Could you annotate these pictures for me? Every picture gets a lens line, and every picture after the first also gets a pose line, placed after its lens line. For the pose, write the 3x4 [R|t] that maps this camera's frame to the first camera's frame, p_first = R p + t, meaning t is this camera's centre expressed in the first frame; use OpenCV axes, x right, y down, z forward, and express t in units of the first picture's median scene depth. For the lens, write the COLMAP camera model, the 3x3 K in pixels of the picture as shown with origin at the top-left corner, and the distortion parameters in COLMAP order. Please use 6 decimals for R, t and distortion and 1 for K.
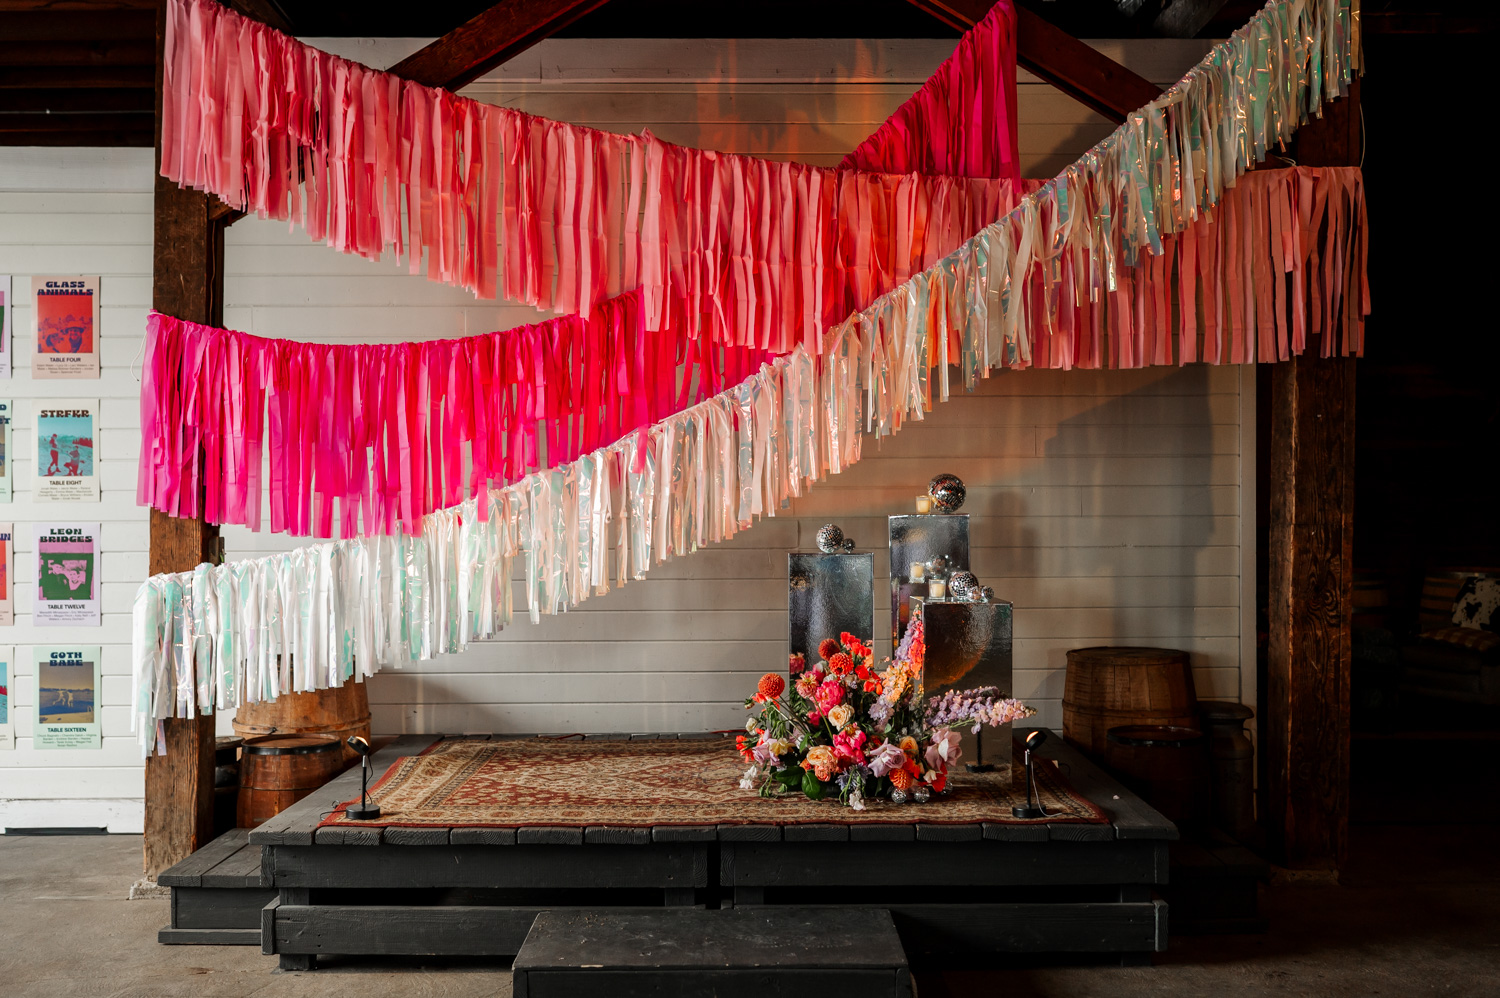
lens RADIAL K [[1517.4, 0, 751.1], [0, 1517.4, 499.4], [0, 0, 1]] dist [-0.012679, 0.000000]
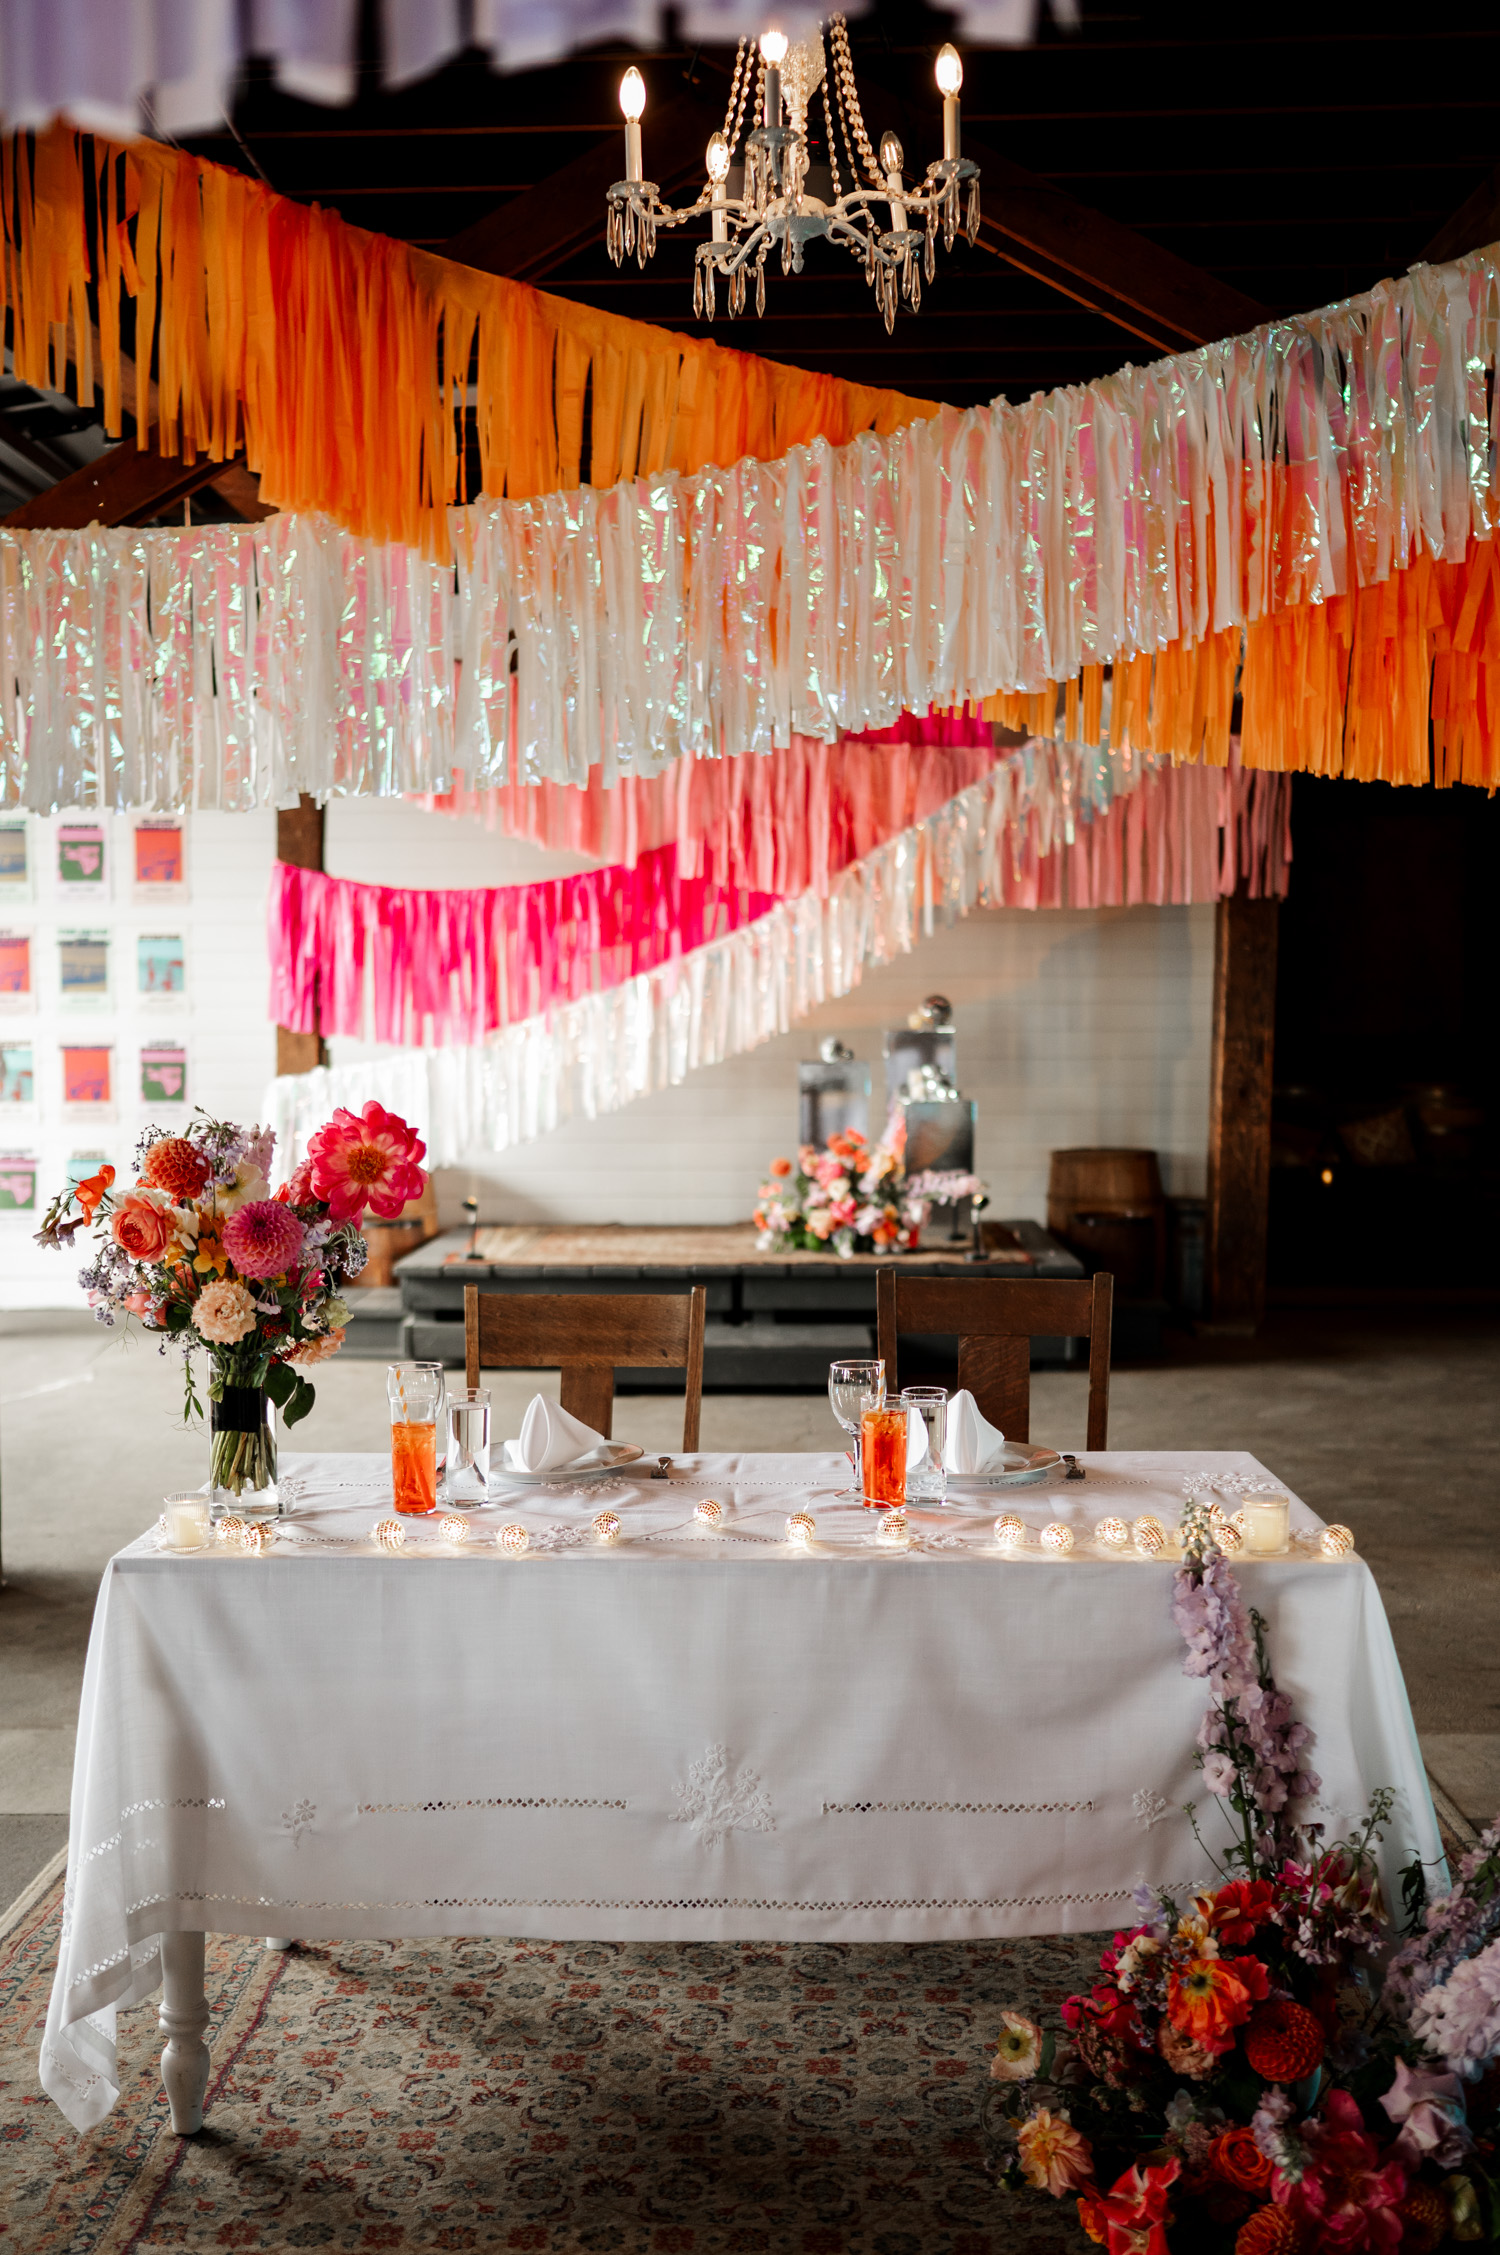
lens RADIAL K [[2281.2, 0, 750.9], [0, 2281.2, 1126.2], [0, 0, 1]] dist [-0.012679, 0.000000]
pose [[0.999800, 0.002146, -0.019887, 0.022618], [-0.000979, 0.998286, 0.058521, -0.019425], [0.019978, -0.058490, 0.998088, -0.819702]]
